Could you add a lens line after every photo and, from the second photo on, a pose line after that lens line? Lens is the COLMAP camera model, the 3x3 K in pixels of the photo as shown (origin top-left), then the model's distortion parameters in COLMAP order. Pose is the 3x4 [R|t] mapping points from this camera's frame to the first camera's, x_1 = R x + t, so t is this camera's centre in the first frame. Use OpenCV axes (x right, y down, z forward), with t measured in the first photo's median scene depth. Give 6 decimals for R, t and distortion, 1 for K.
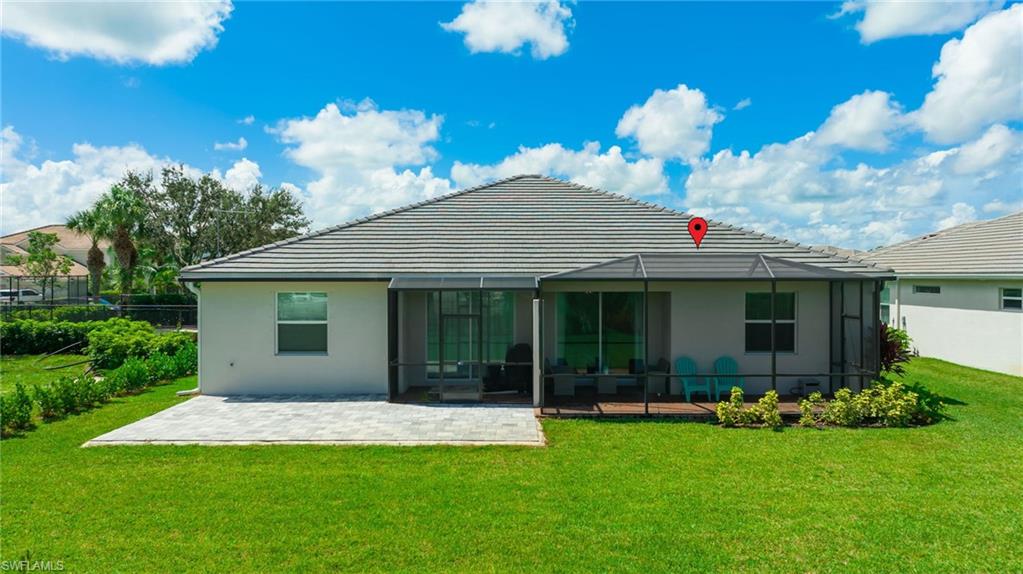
lens RADIAL K [[703.6, 0, 511.5], [0, 703.6, 287.0], [0, 0, 1]] dist [0.001805, 0.004429]
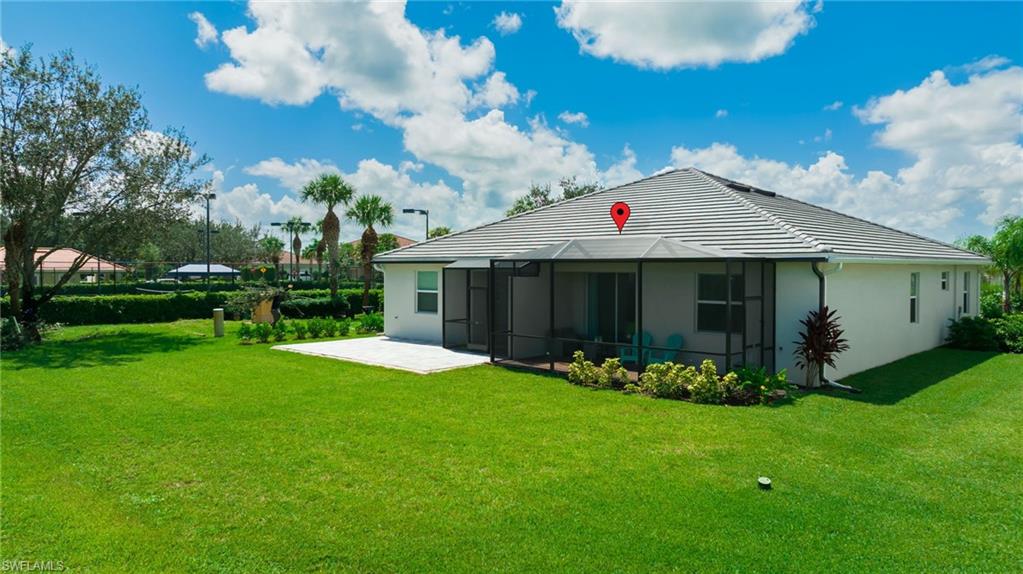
lens RADIAL K [[768.2, 0, 511.5], [0, 768.2, 287.0], [0, 0, 1]] dist [0.000043, 0.001573]
pose [[0.699741, 0.019762, -0.714123, 0.932194], [-0.020607, 0.999760, 0.007474, 0.025117], [0.714099, 0.009486, 0.699980, 0.019862]]
